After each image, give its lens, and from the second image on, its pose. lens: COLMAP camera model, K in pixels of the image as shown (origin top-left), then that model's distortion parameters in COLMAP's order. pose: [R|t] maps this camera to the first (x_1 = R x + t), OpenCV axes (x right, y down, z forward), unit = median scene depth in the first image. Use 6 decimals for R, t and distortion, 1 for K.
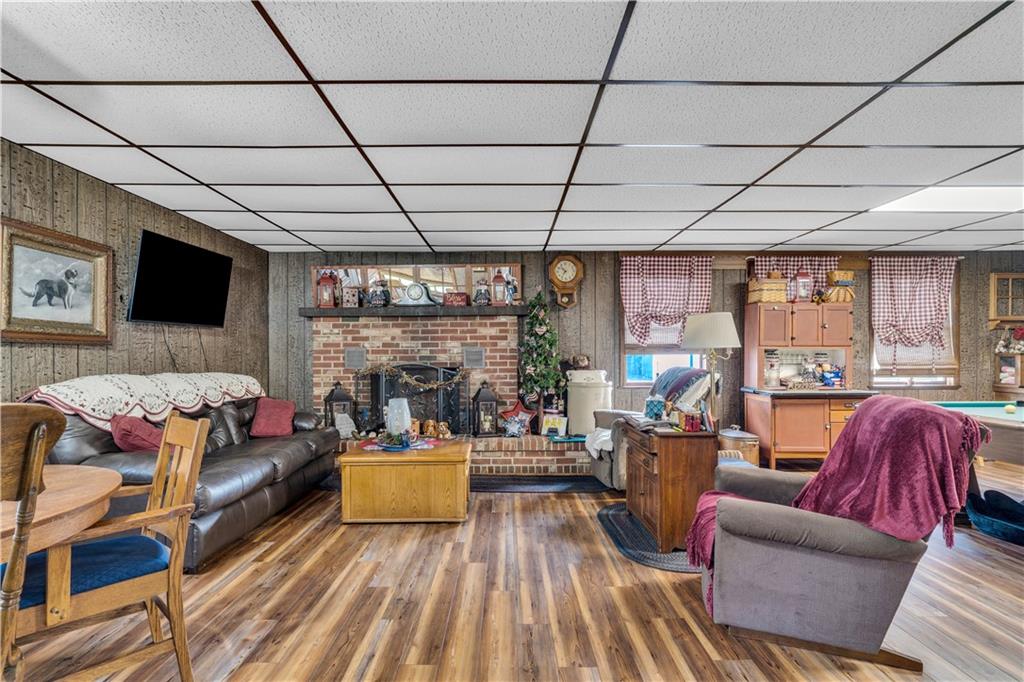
lens RADIAL K [[492.4, 0, 511.8], [0, 492.4, 349.6], [0, 0, 1]] dist [0.001073, -0.000190]
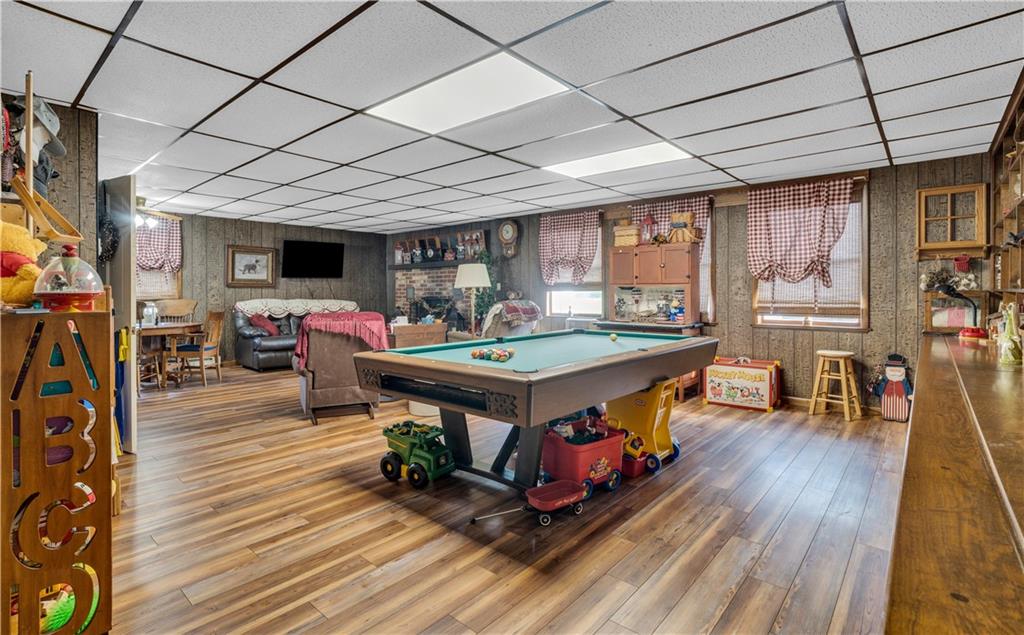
lens RADIAL K [[484.6, 0, 489.2], [0, 484.6, 289.3], [0, 0, 1]] dist [-0.001090, 0.000079]
pose [[0.736025, -0.001592, -0.676953, 1.045437], [0.006440, 0.999968, 0.004650, -0.002252], [0.676924, -0.007782, 0.736012, -0.053126]]
